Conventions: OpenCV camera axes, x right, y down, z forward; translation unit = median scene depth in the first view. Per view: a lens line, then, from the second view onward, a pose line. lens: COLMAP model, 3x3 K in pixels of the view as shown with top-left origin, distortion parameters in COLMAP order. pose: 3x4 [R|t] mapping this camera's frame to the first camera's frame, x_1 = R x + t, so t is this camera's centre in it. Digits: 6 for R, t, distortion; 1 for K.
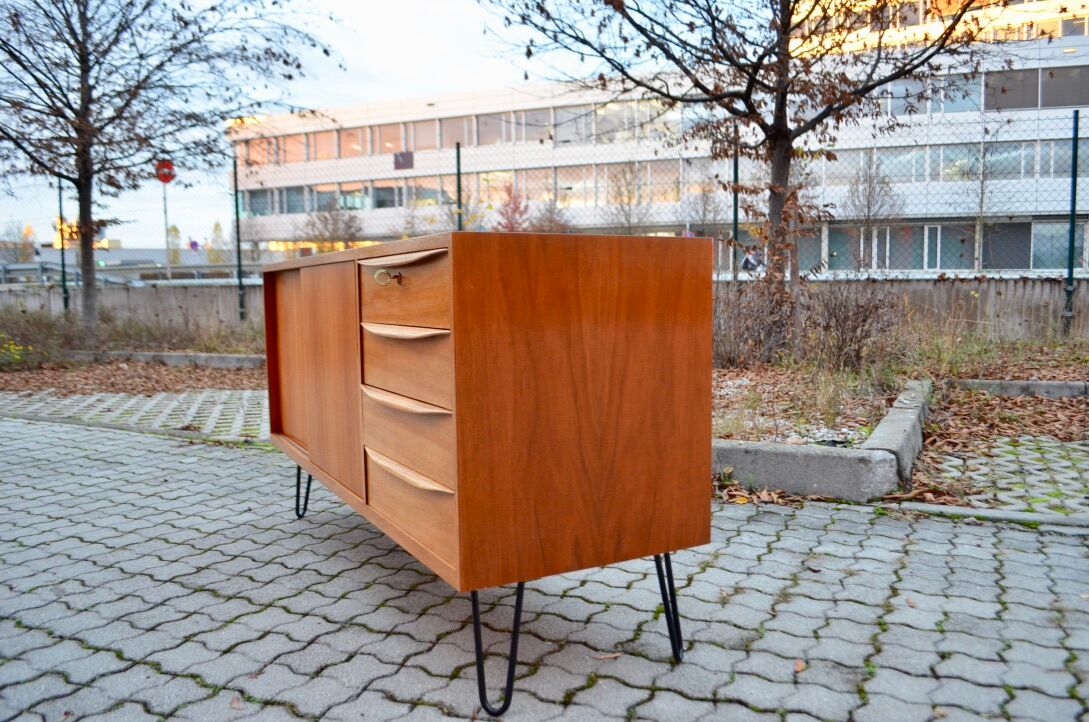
lens RADIAL K [[852.6, 0, 556.3], [0, 852.6, 366.1], [0, 0, 1]] dist [-0.080153, 0.006307]
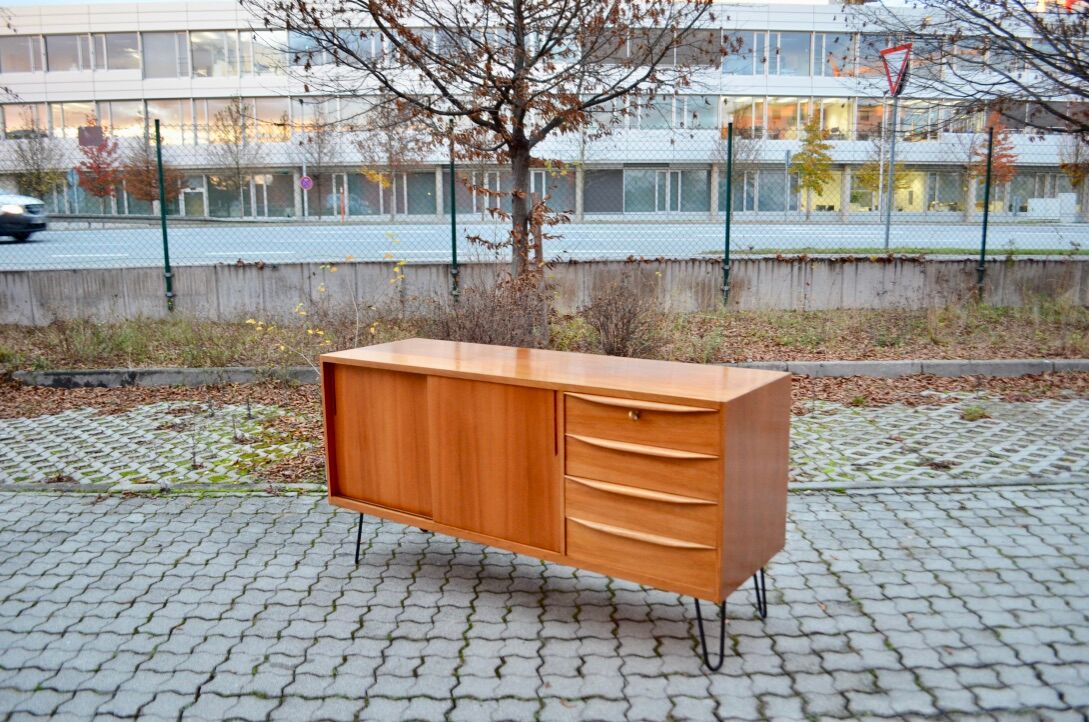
lens RADIAL K [[877.2, 0, 551.2], [0, 877.2, 365.2], [0, 0, 1]] dist [-0.082175, 0.005677]
pose [[0.898543, -0.071840, 0.432965, -0.313711], [0.041756, 0.996031, 0.078610, -0.100645], [-0.436894, -0.052556, 0.897976, -0.112496]]
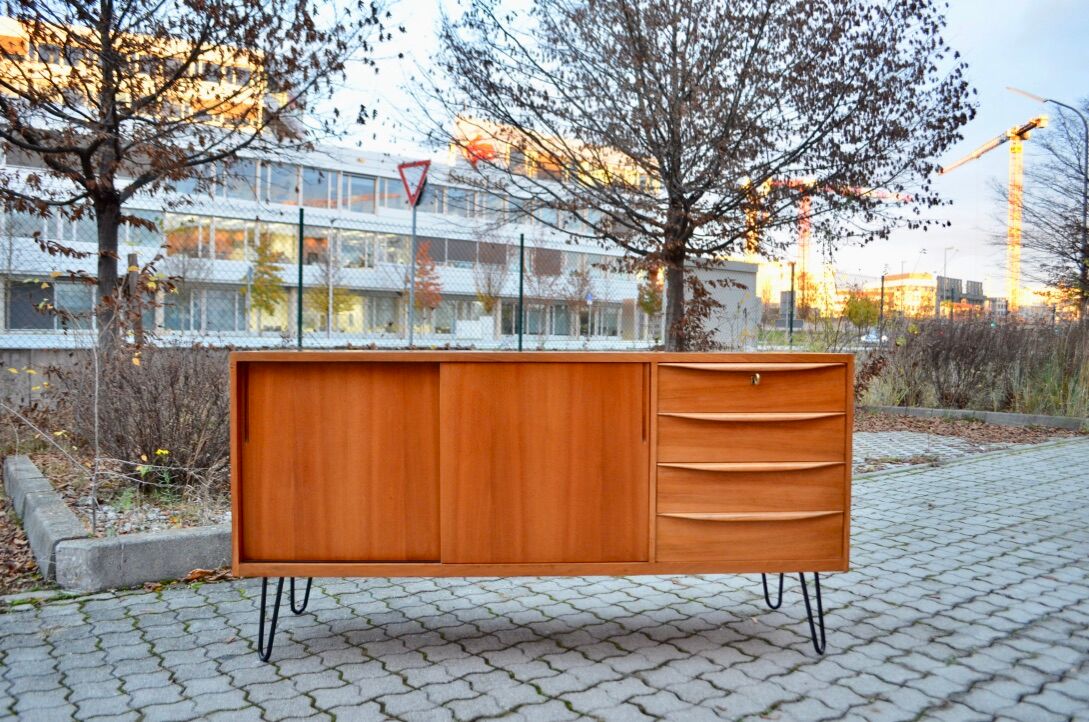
lens RADIAL K [[852.6, 0, 556.3], [0, 852.6, 366.1], [0, 0, 1]] dist [-0.080153, 0.006307]
pose [[0.447881, -0.010134, 0.894036, -0.494865], [0.072817, 0.997027, -0.025178, -0.034955], [-0.891123, 0.076378, 0.447287, 0.203567]]
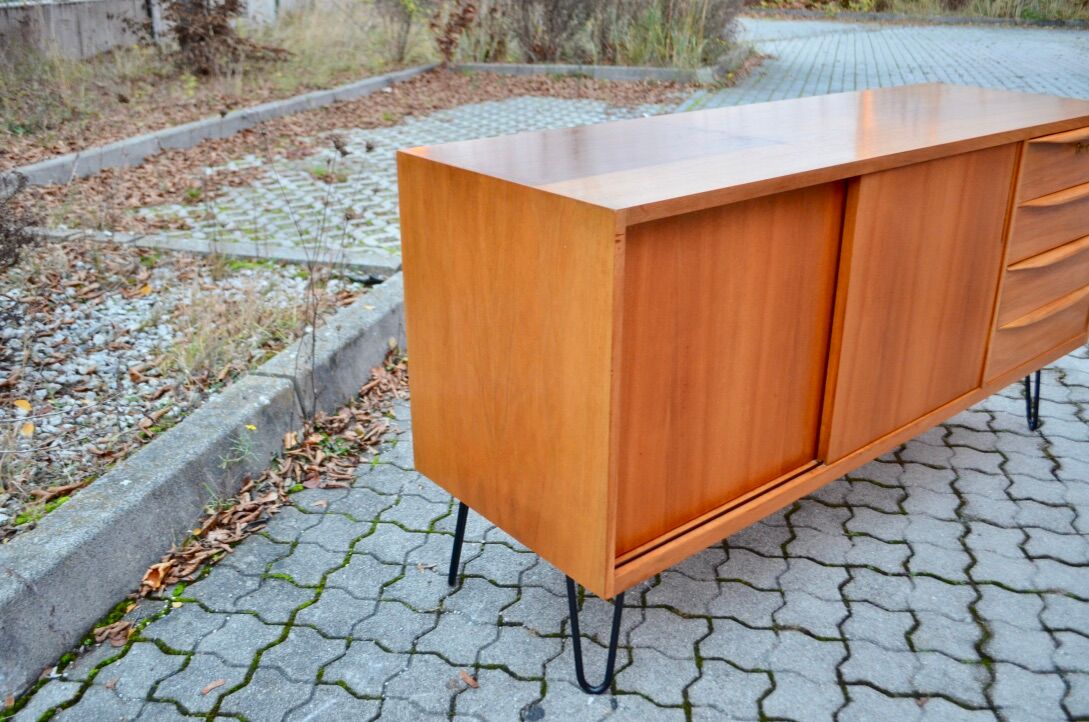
lens RADIAL K [[978.4, 0, 550.6], [0, 978.4, 361.8], [0, 0, 1]] dist [-0.079647, 0.004912]
pose [[-0.176048, -0.366428, 0.913640, -0.414479], [0.094773, 0.917515, 0.386244, -0.123649], [-0.979809, 0.154586, -0.126800, 0.590755]]
